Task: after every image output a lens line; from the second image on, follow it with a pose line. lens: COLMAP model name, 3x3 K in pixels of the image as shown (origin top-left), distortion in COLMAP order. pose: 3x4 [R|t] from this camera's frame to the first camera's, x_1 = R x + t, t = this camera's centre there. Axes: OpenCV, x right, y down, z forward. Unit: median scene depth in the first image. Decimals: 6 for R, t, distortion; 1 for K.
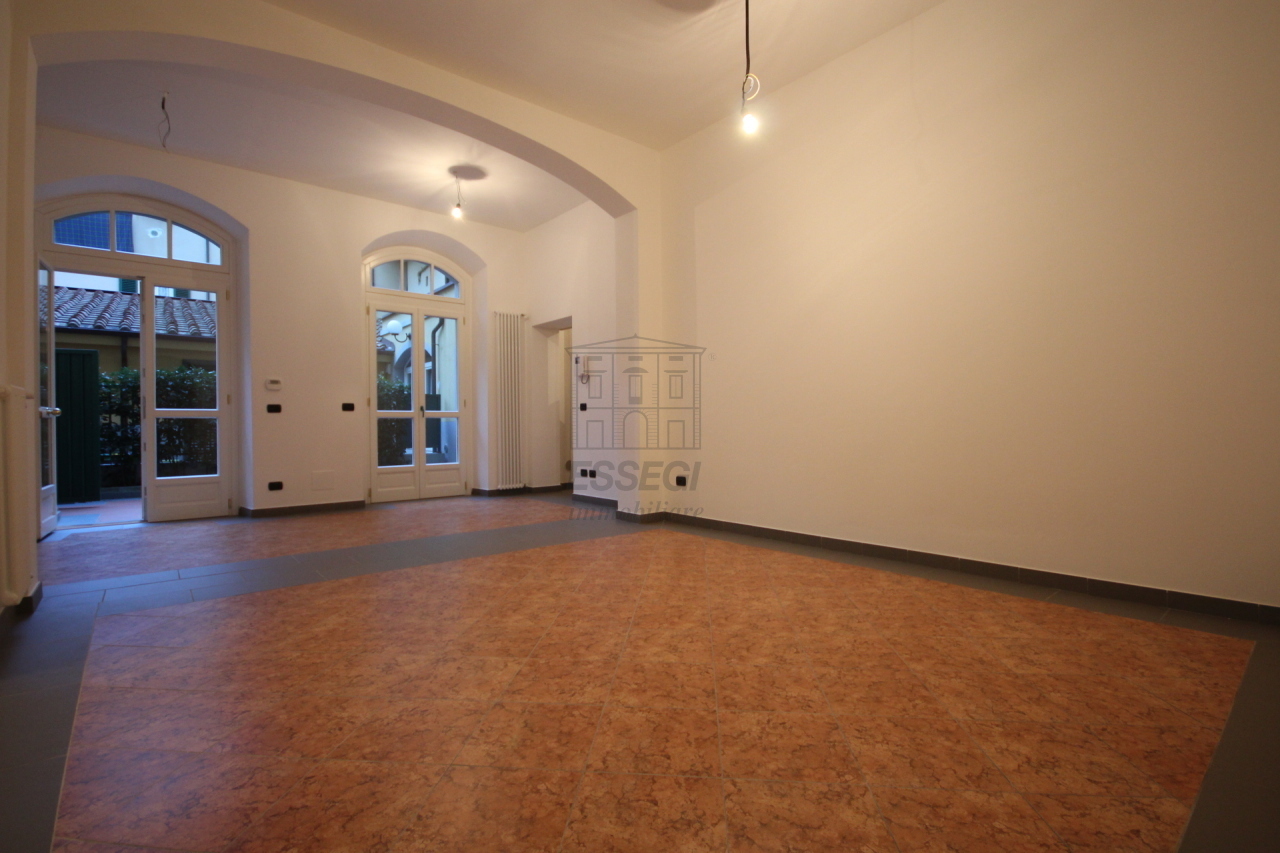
lens RADIAL K [[590.0, 0, 640.0], [0, 590.0, 426.5], [0, 0, 1]] dist [-0.000436, -0.000110]
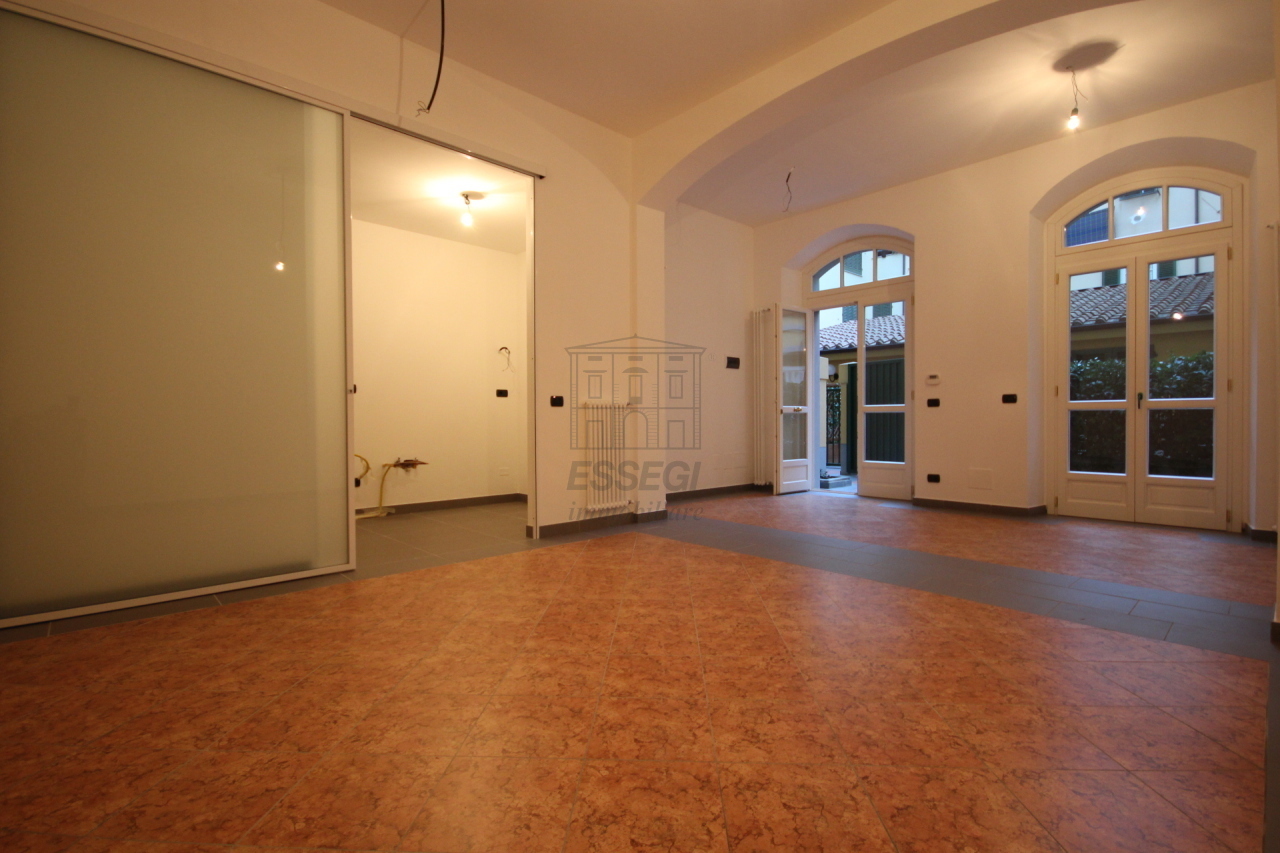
lens RADIAL K [[590.6, 0, 640.0], [0, 590.6, 426.5], [0, 0, 1]] dist [0.014989, -0.015492]
pose [[0.044450, 0.017574, -0.998857, 0.828825], [0.000786, 0.999844, 0.017626, -0.017070], [0.999011, -0.001568, 0.044430, 0.958187]]
